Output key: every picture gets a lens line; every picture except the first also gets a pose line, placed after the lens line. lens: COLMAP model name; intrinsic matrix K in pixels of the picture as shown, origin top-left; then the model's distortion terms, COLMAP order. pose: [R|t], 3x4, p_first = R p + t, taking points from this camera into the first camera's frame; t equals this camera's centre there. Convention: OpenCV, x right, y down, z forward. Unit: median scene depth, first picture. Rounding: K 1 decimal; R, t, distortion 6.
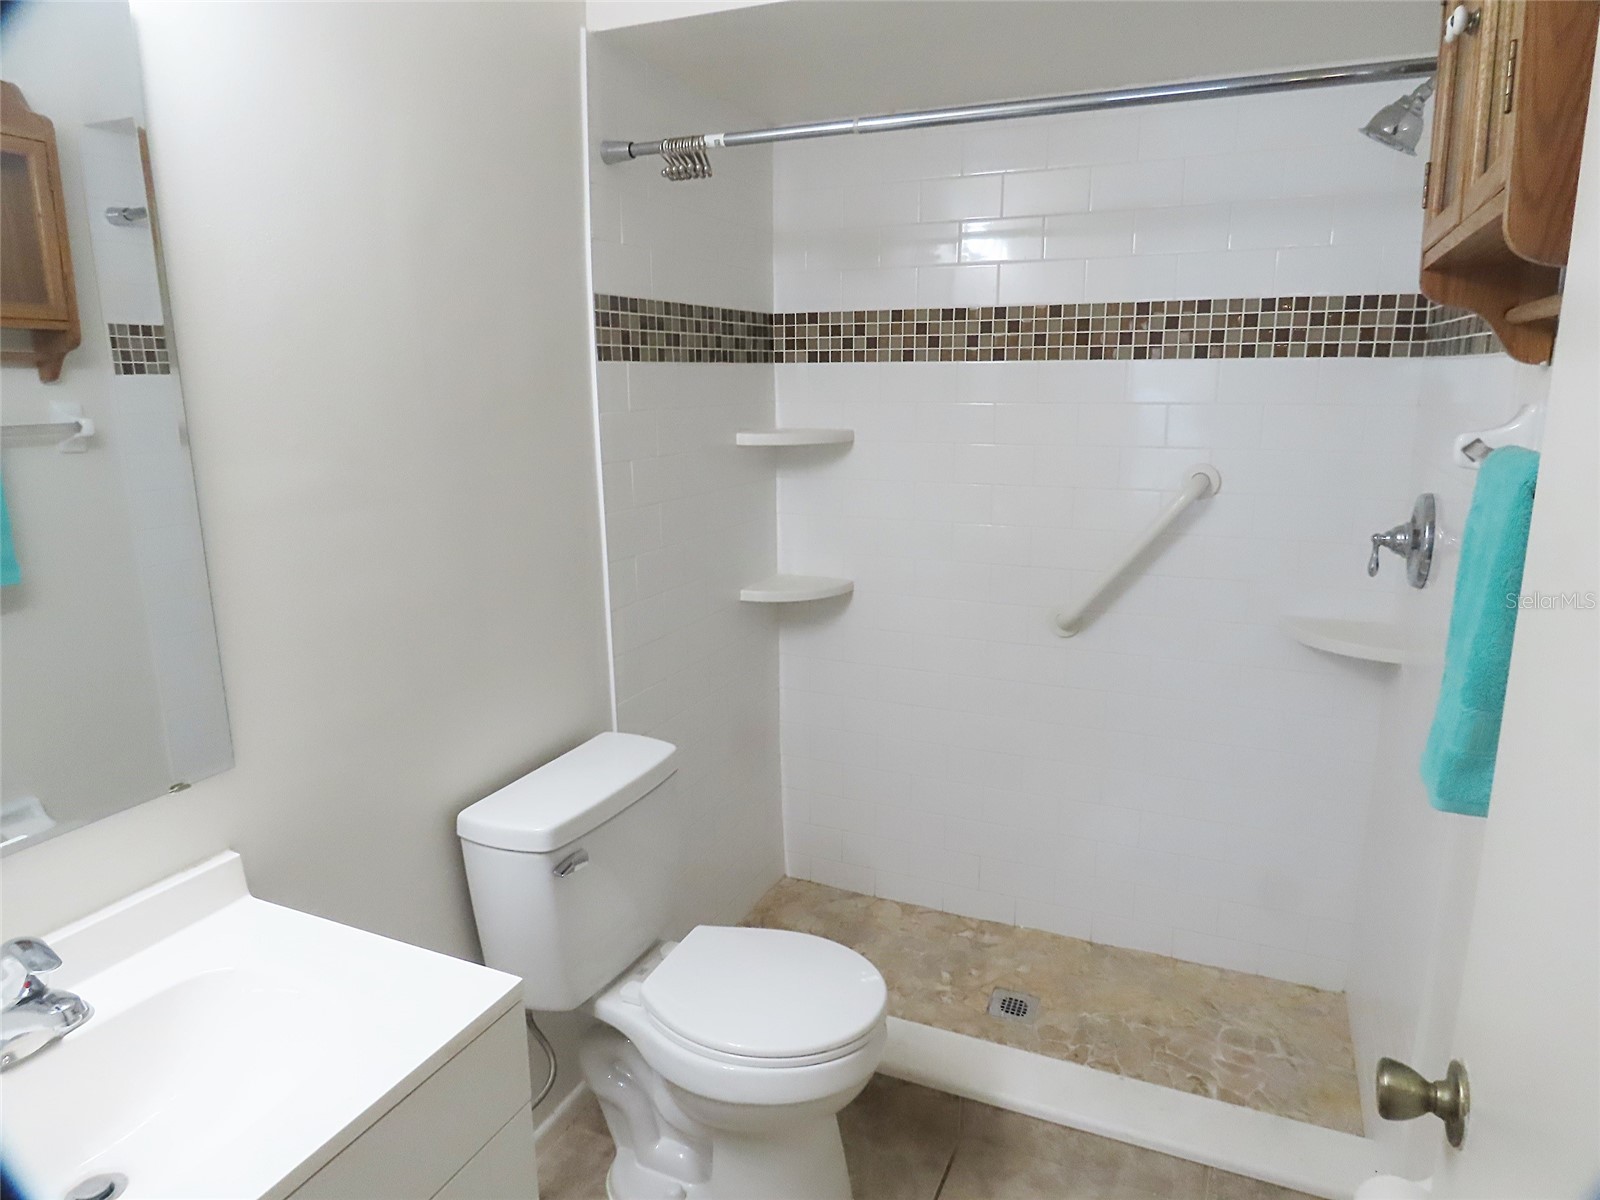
lens RADIAL K [[1001.6, 0, 802.5], [0, 1001.6, 597.1], [0, 0, 1]] dist [-0.014178, 0.004070]
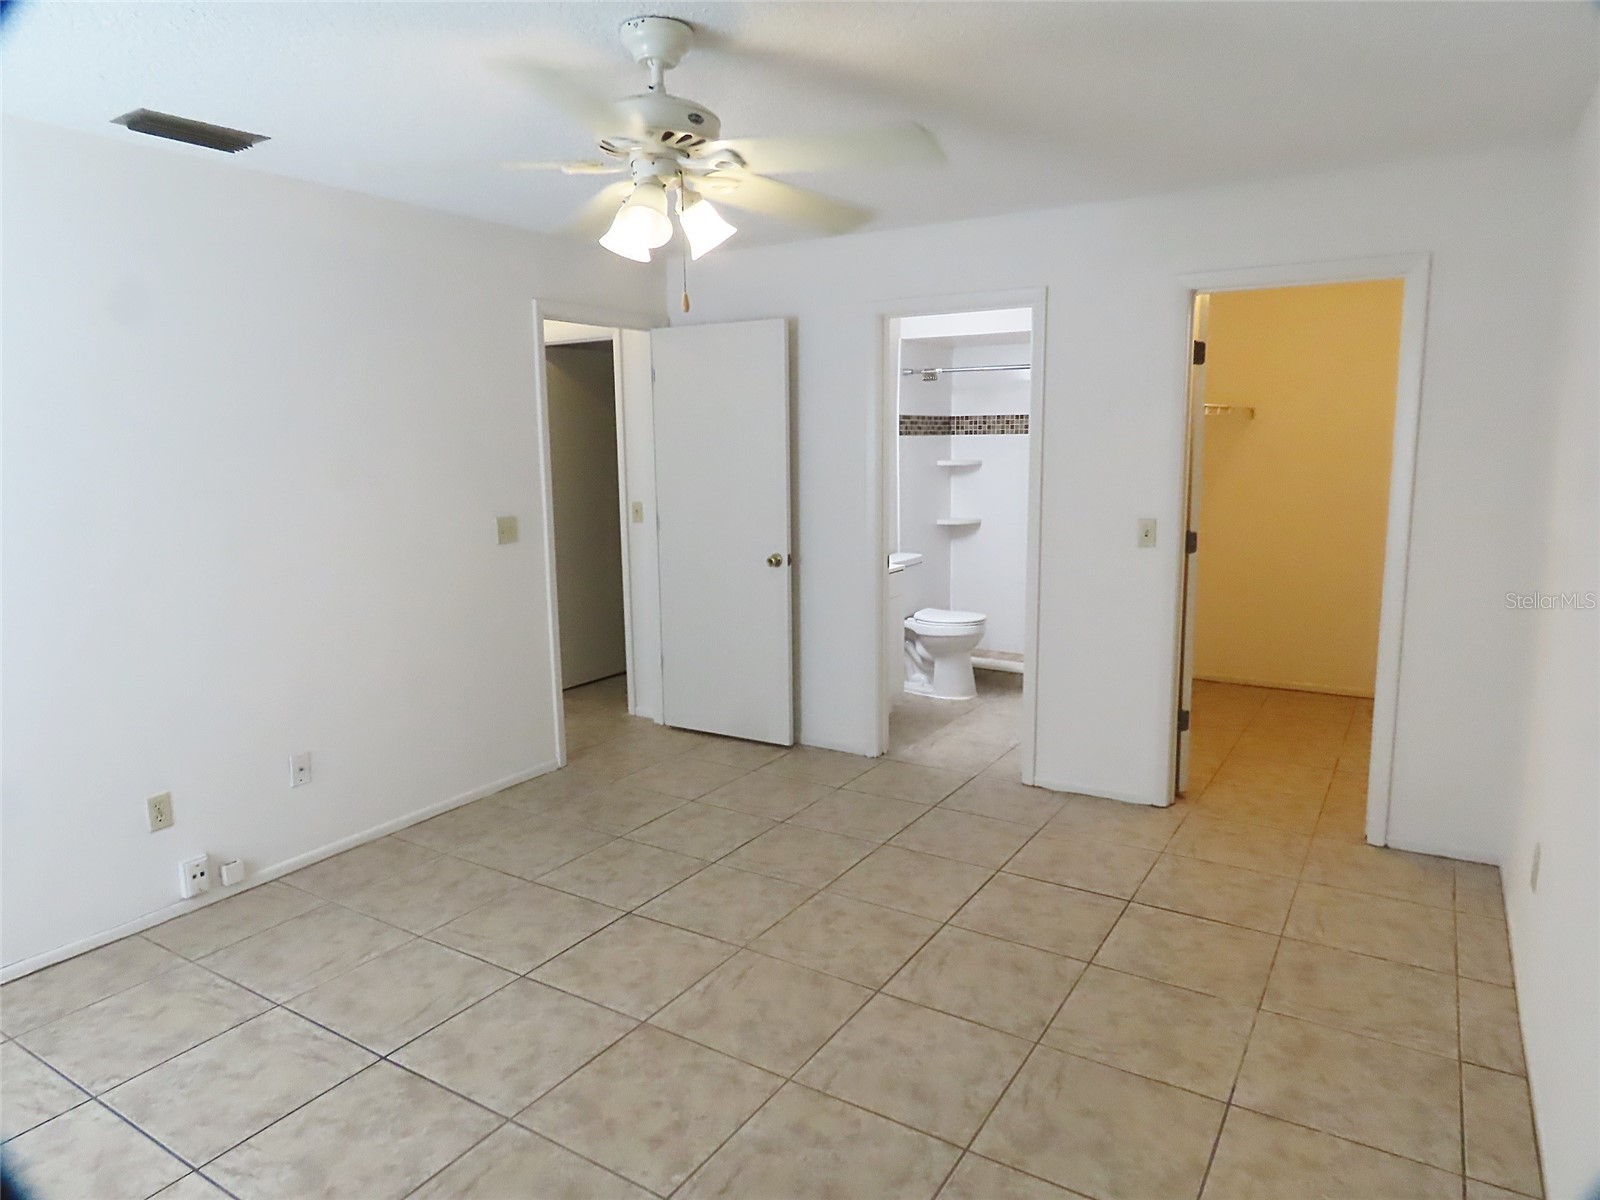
lens RADIAL K [[1001.6, 0, 802.5], [0, 1001.6, 597.1], [0, 0, 1]] dist [-0.014178, 0.004070]
pose [[0.989527, 0.020997, -0.142809, -0.032179], [-0.029043, 0.998092, -0.054488, 0.356699], [0.141393, 0.058065, 0.988249, -1.677435]]
